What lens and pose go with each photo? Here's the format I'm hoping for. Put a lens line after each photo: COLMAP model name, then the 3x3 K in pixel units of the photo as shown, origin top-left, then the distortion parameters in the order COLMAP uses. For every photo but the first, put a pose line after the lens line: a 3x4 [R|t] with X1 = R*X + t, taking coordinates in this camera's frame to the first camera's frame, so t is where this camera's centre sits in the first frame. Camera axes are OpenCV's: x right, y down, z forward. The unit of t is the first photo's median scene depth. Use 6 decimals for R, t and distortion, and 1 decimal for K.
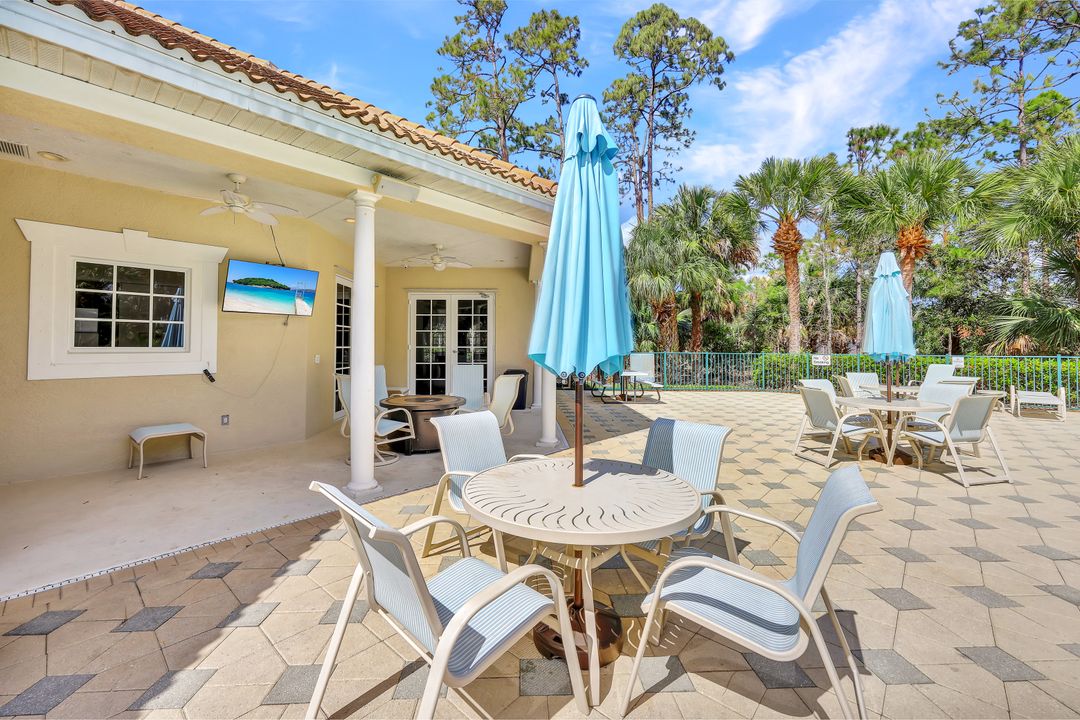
lens RADIAL K [[432.8, 0, 532.5], [0, 432.8, 350.1], [0, 0, 1]] dist [-0.002206, -0.000104]
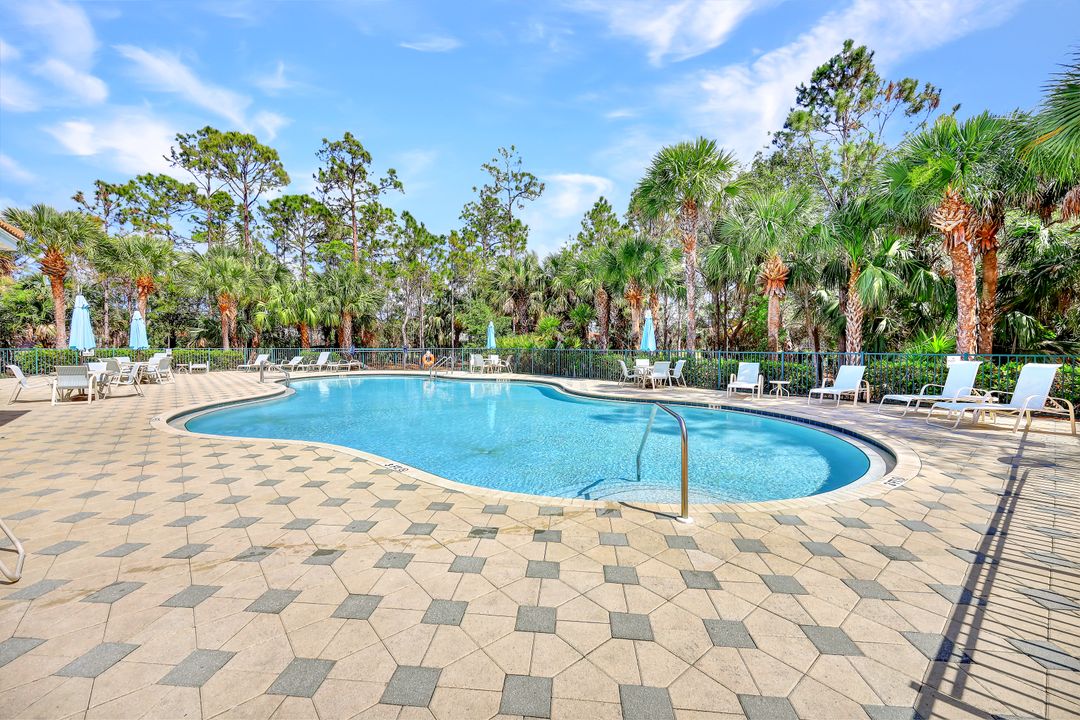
lens RADIAL K [[432.8, 0, 532.5], [0, 432.8, 351.6], [0, 0, 1]] dist [-0.002206, -0.000104]
pose [[0.119214, -0.012832, 0.992786, -0.634942], [-0.001839, 0.999912, 0.013145, -0.002262], [-0.992867, -0.003393, 0.119180, -0.720143]]
